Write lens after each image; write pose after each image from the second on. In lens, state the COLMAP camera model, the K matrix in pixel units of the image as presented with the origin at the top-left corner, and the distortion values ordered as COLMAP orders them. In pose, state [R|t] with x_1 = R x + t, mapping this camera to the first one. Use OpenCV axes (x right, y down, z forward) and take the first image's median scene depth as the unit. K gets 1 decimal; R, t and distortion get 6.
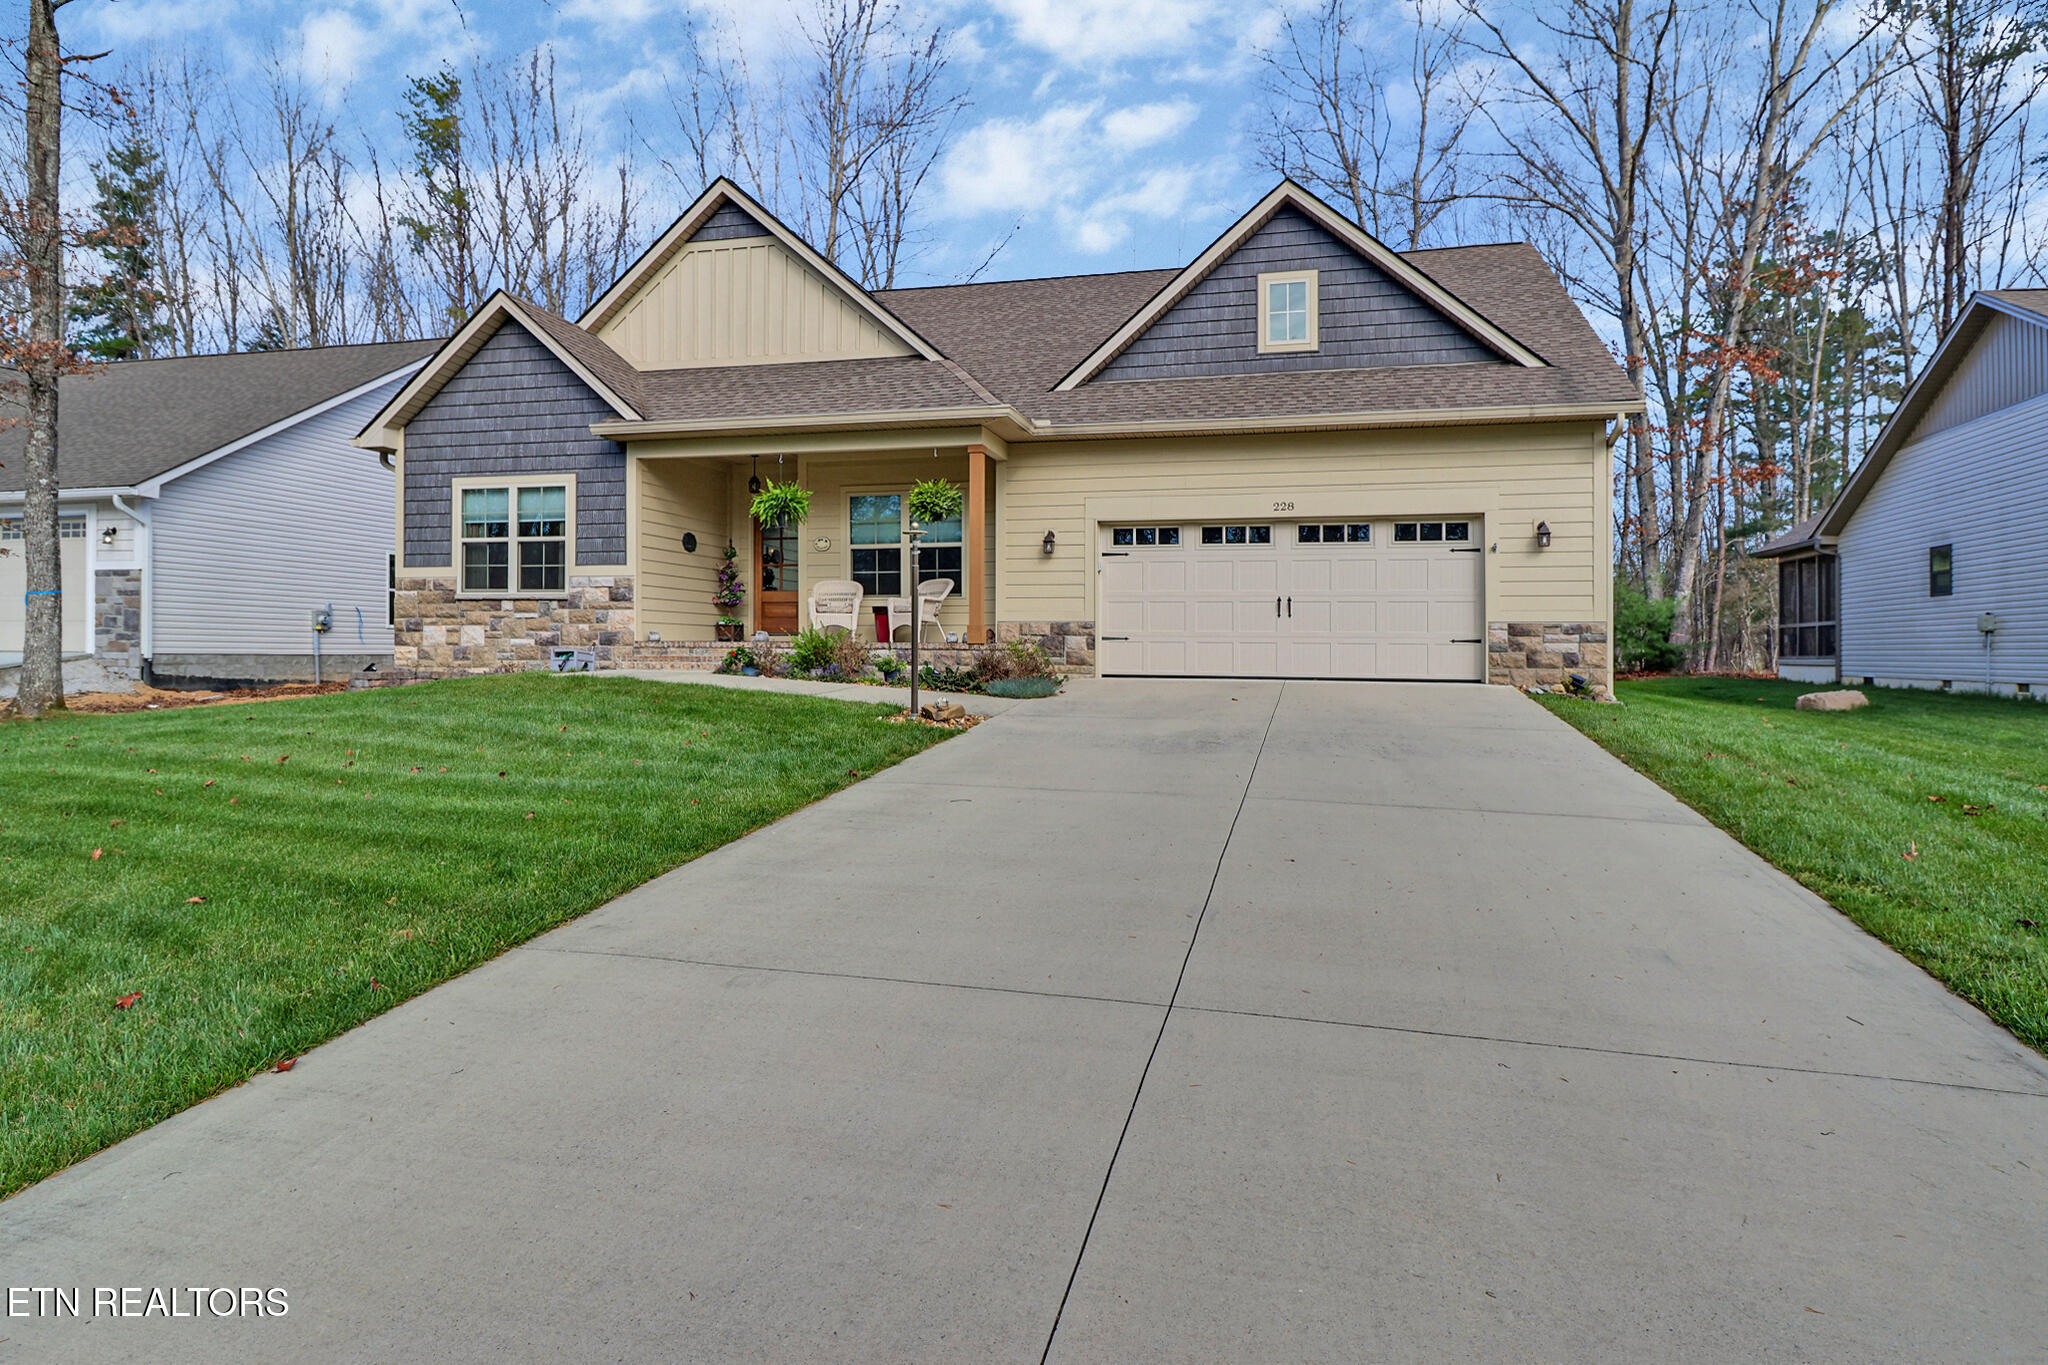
lens RADIAL K [[1206.1, 0, 1024.0], [0, 1206.1, 682.5], [0, 0, 1]] dist [-0.000328, 0.000498]
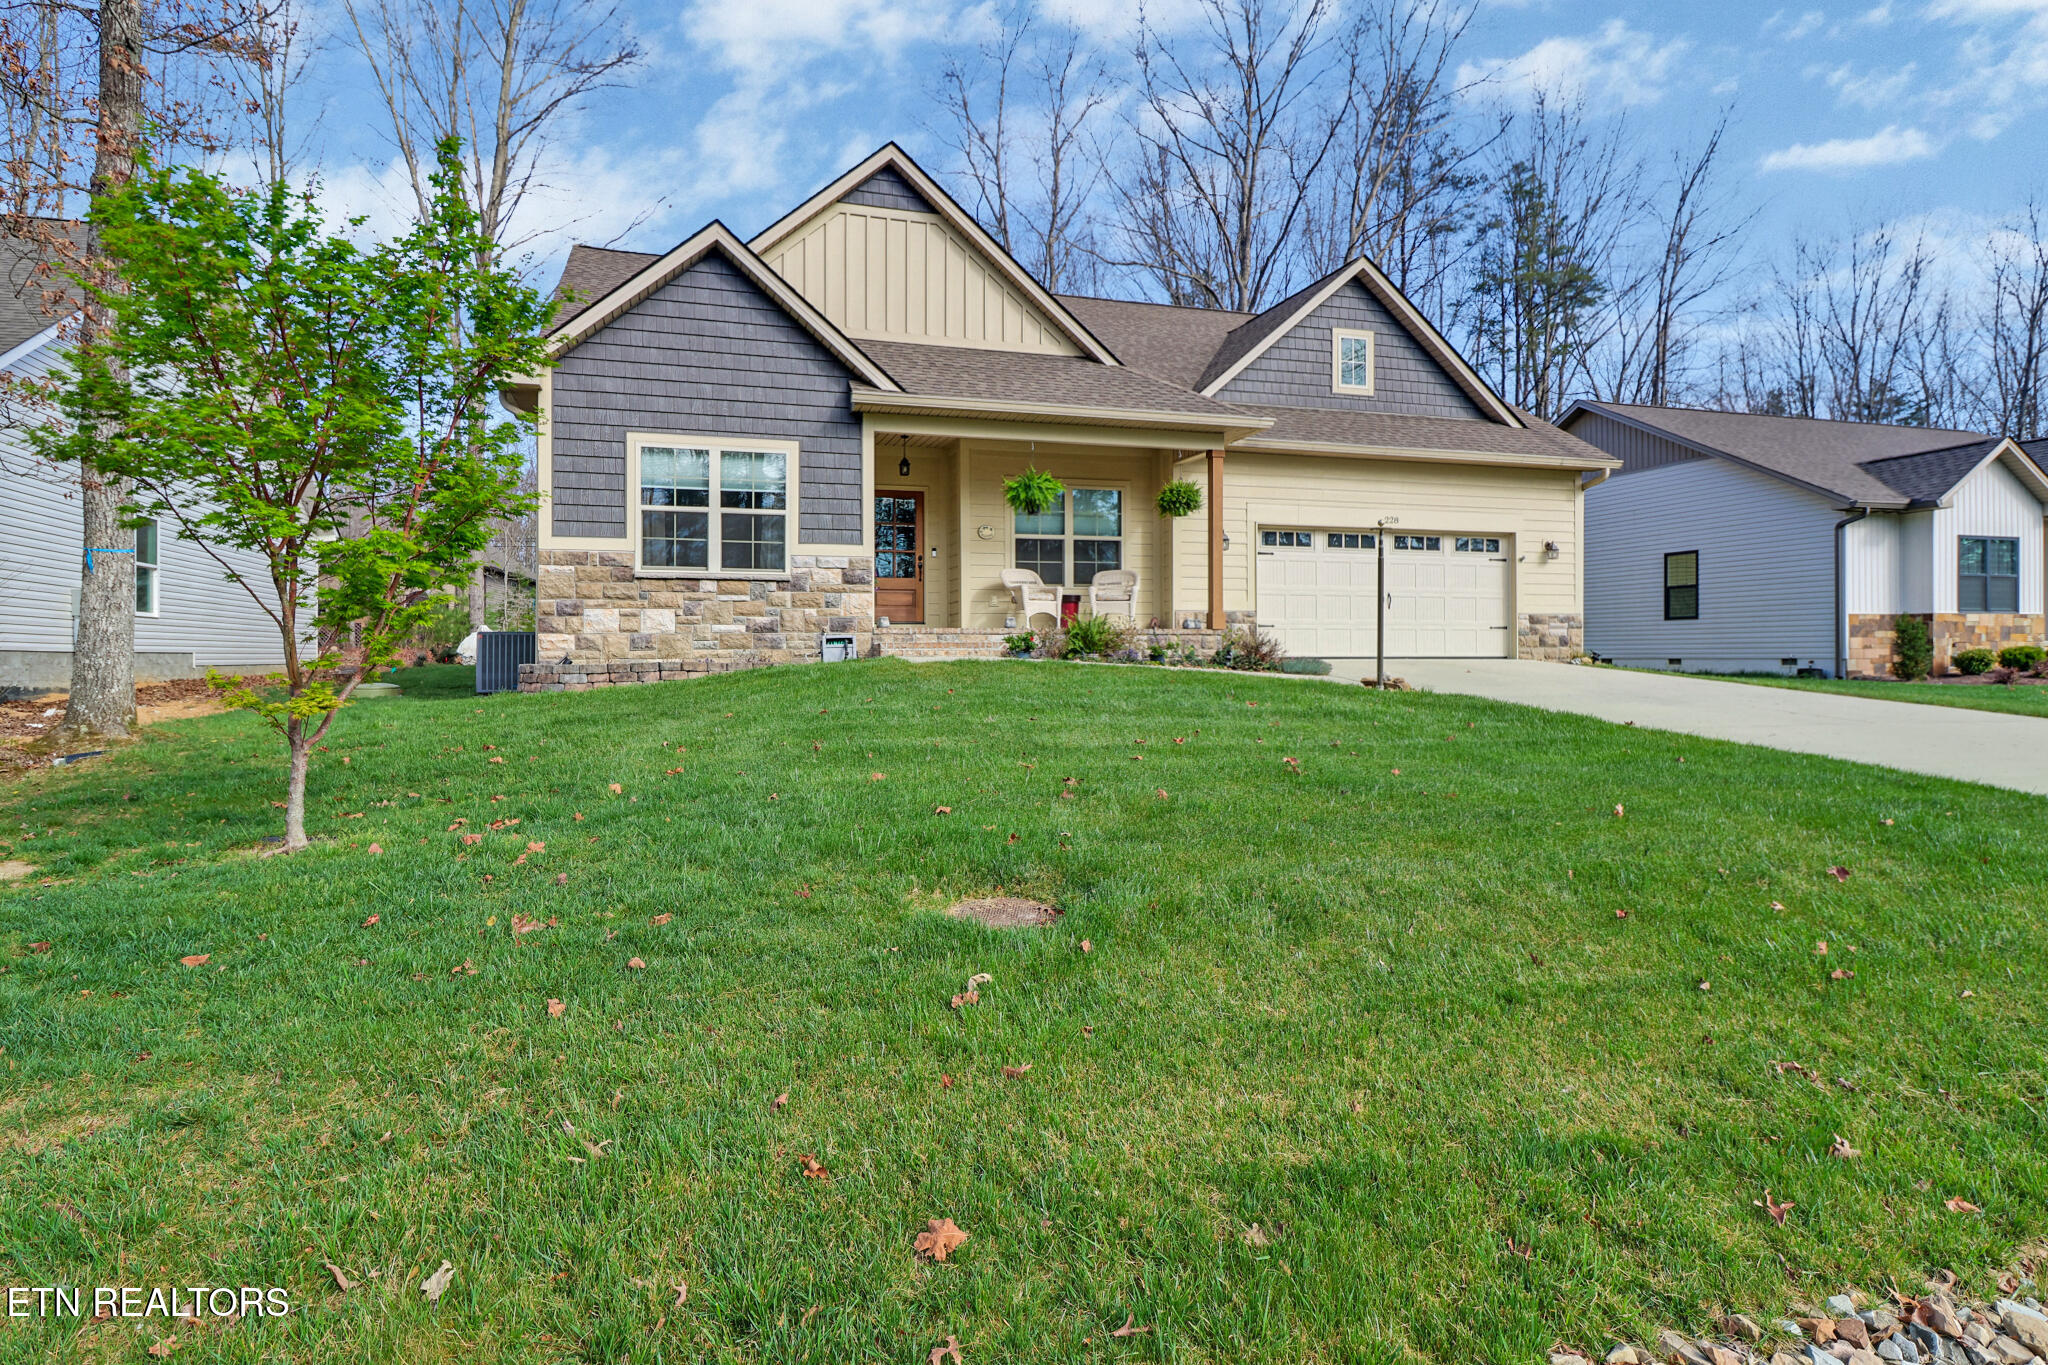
lens RADIAL K [[1158.0, 0, 1024.0], [0, 1158.0, 682.5], [0, 0, 1]] dist [-0.003559, -0.000159]
pose [[0.838450, -0.024964, 0.544407, -0.697068], [0.020172, 0.999687, 0.014774, -0.002444], [-0.544606, -0.001406, 0.838691, 0.180554]]
